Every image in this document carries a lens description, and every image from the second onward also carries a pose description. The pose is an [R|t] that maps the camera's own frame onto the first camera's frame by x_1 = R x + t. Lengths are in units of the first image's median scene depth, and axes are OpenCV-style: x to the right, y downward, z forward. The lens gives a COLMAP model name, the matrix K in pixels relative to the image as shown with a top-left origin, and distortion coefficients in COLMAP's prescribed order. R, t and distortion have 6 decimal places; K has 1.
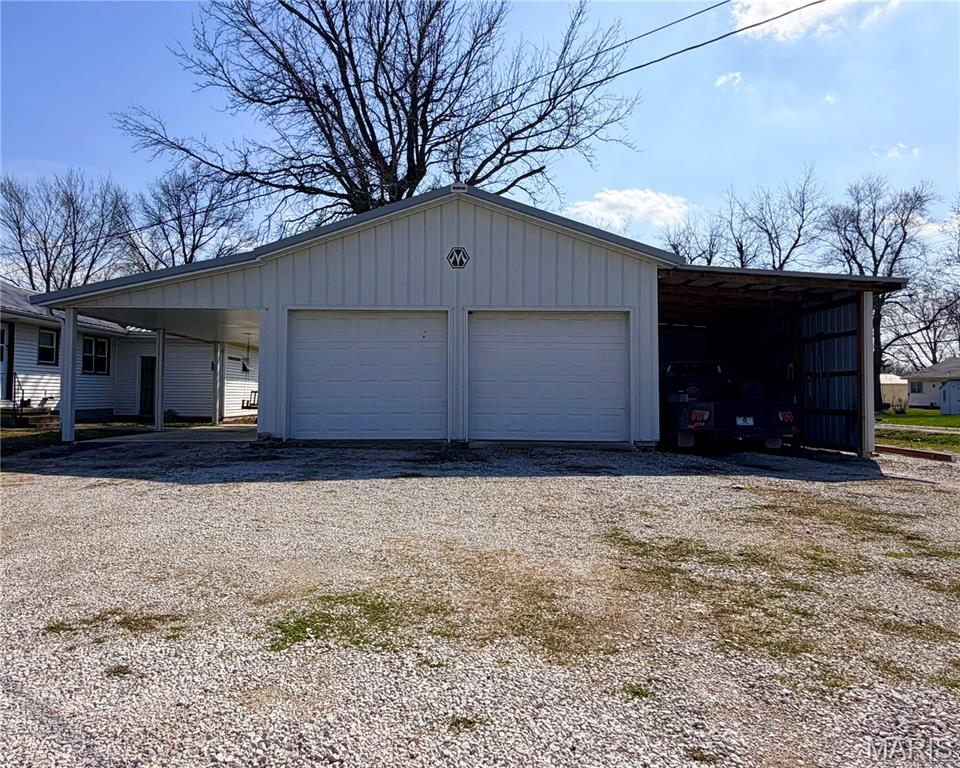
lens RADIAL K [[630.2, 0, 476.1], [0, 630.2, 381.5], [0, 0, 1]] dist [-0.004202, -0.001306]
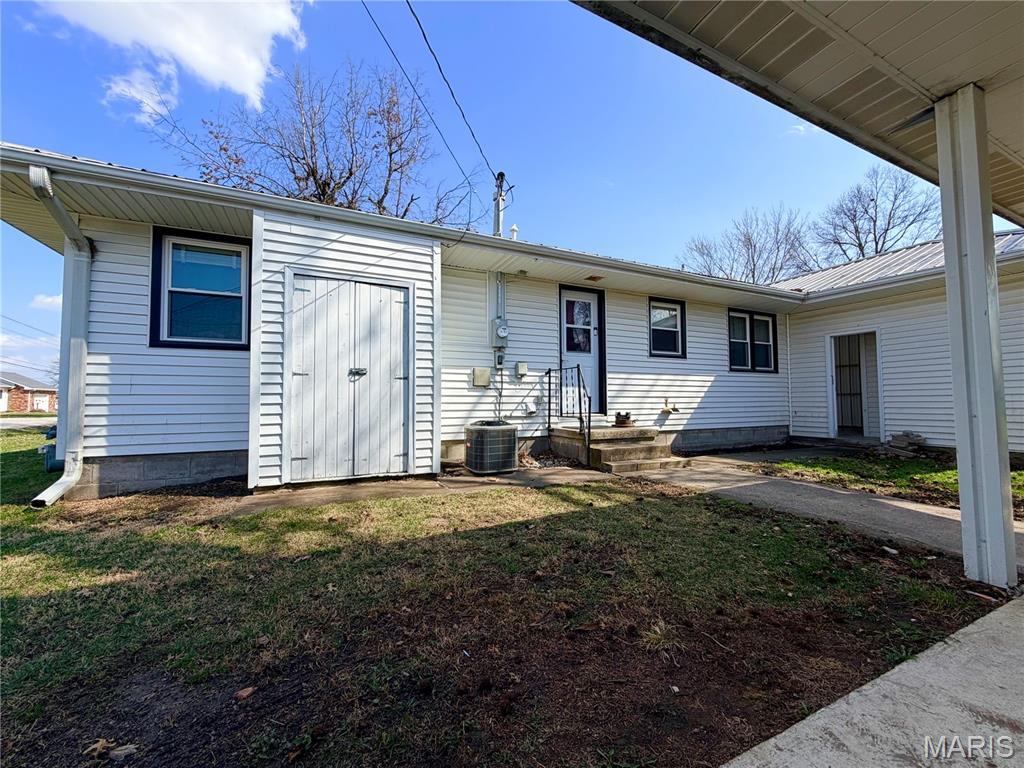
lens RADIAL K [[411.4, 0, 502.2], [0, 411.4, 387.2], [0, 0, 1]] dist [0.001430, 0.000318]
pose [[0.405572, -0.056755, -0.912299, -0.483196], [0.034525, 0.998309, -0.046758, 0.021523], [0.913411, -0.012533, 0.406846, 0.876498]]
